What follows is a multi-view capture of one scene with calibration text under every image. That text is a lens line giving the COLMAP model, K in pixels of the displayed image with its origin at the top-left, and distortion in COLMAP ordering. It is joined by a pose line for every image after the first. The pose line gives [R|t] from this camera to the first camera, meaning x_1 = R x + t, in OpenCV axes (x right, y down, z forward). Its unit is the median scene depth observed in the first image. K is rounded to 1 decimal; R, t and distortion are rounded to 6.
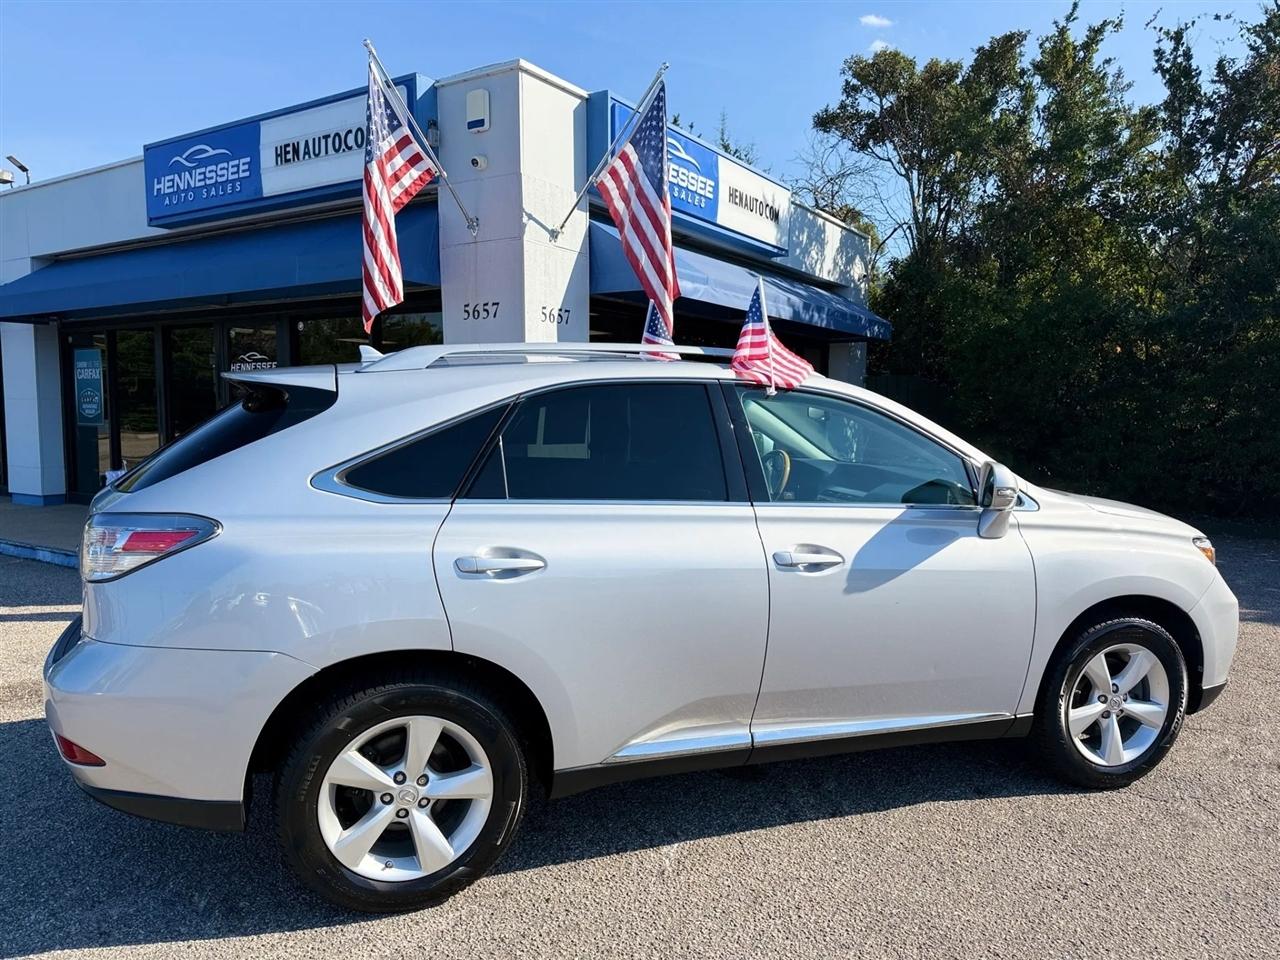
lens RADIAL K [[896.0, 0, 646.8], [0, 896.0, 479.8], [0, 0, 1]] dist [0.046999, -0.062418]
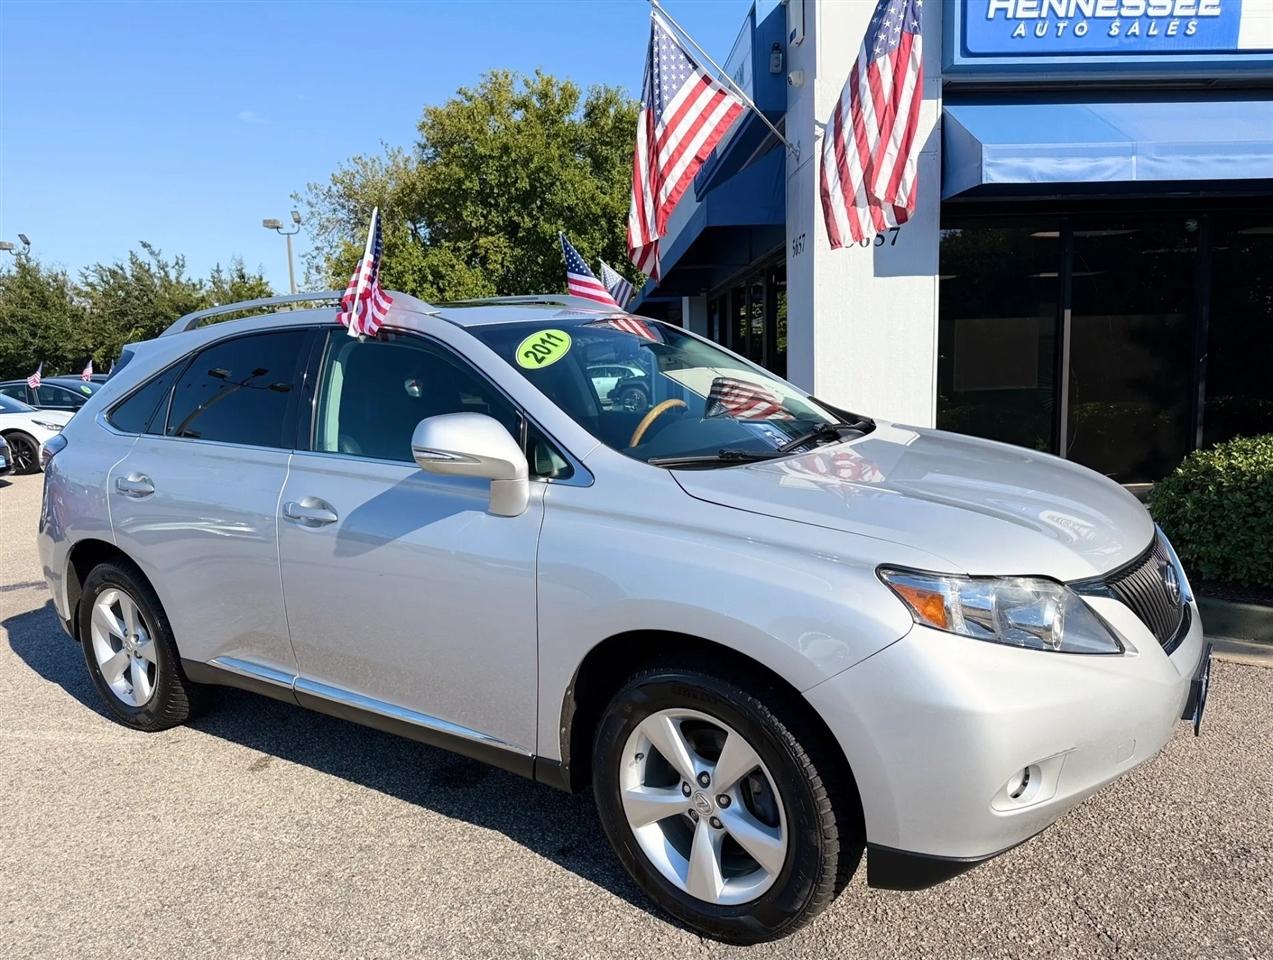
lens RADIAL K [[949.0, 0, 645.7], [0, 949.0, 507.7], [0, 0, 1]] dist [0.001900, -0.003818]
pose [[0.585490, 0.092877, -0.805342, 0.519600], [-0.029282, 0.995190, 0.093482, -0.009100], [0.810150, -0.031151, 0.585394, 0.302944]]
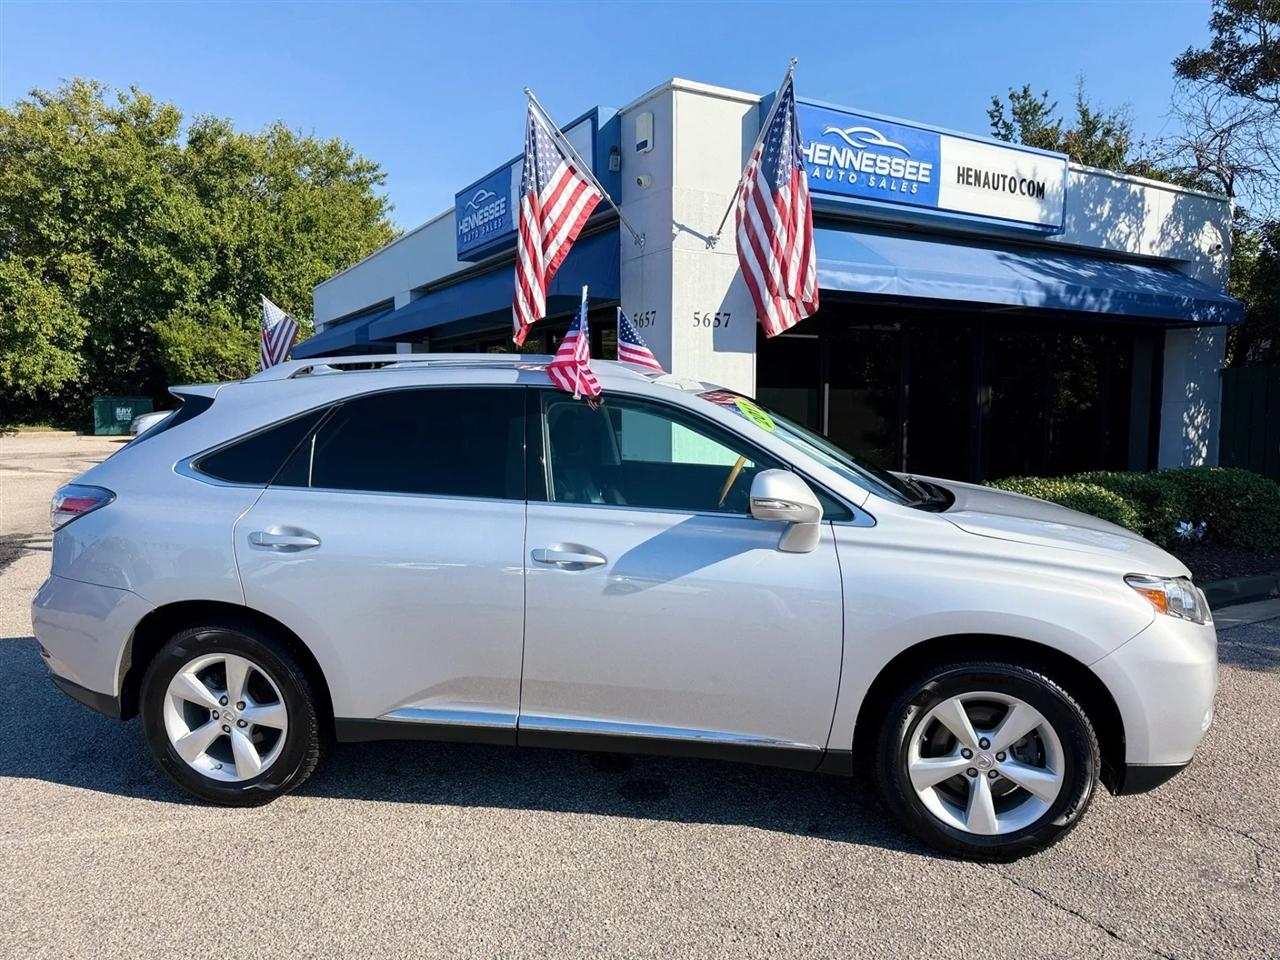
lens RADIAL K [[896.0, 0, 646.8], [0, 896.0, 479.8], [0, 0, 1]] dist [0.046999, -0.062418]
pose [[0.884836, 0.035795, -0.464526, 0.320844], [-0.035050, 0.999333, 0.010242, -0.006864], [0.464583, 0.007219, 0.885500, 0.053056]]
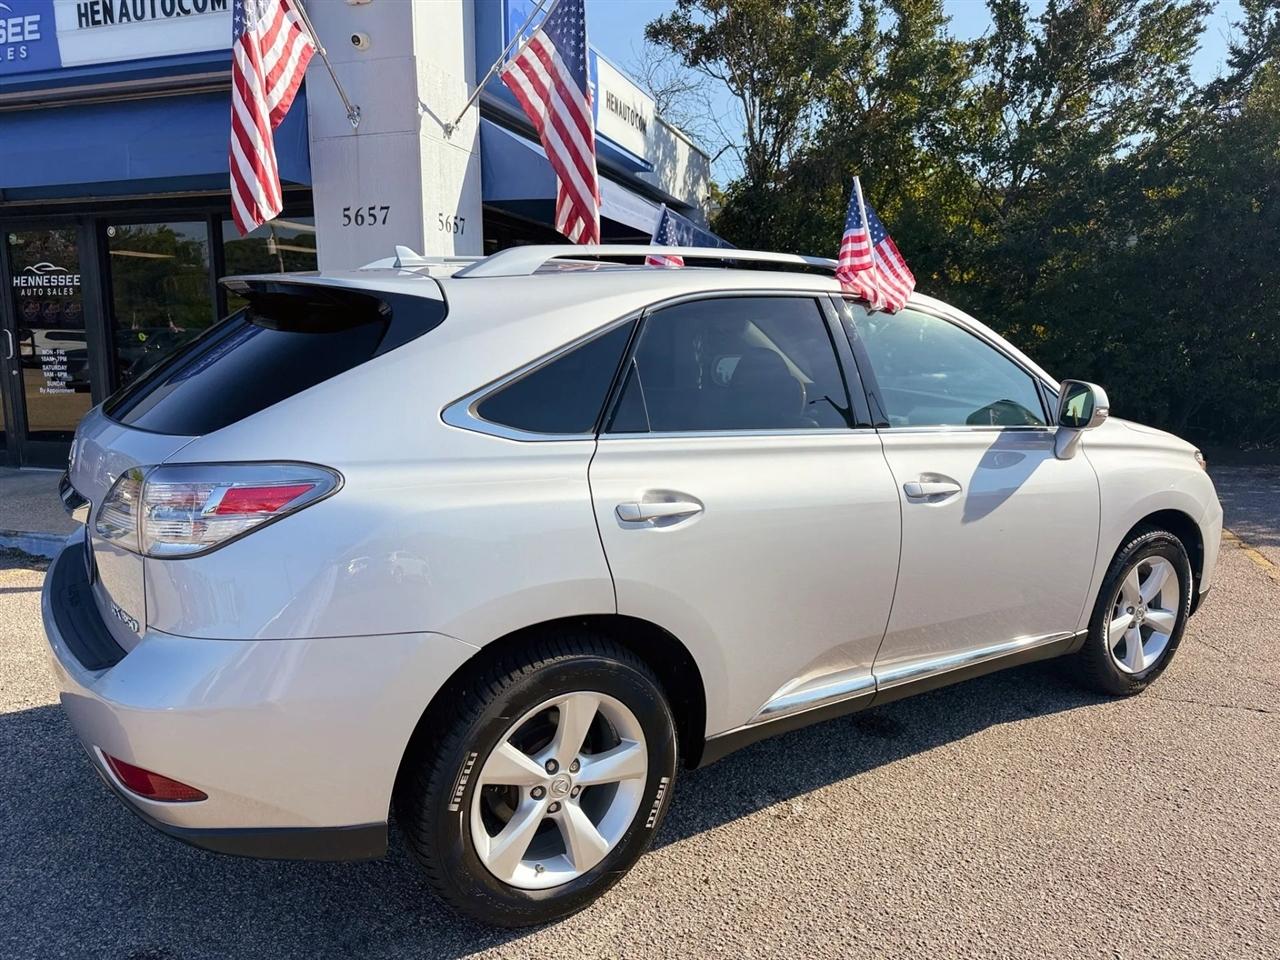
lens RADIAL K [[908.9, 0, 640.0], [0, 908.9, 480.0], [0, 0, 1]] dist [-0.000630, -0.003459]
pose [[0.970323, -0.037817, 0.238836, -0.146675], [0.018921, 0.996541, 0.080922, -0.000914], [-0.241070, -0.074002, 0.967682, 0.070108]]
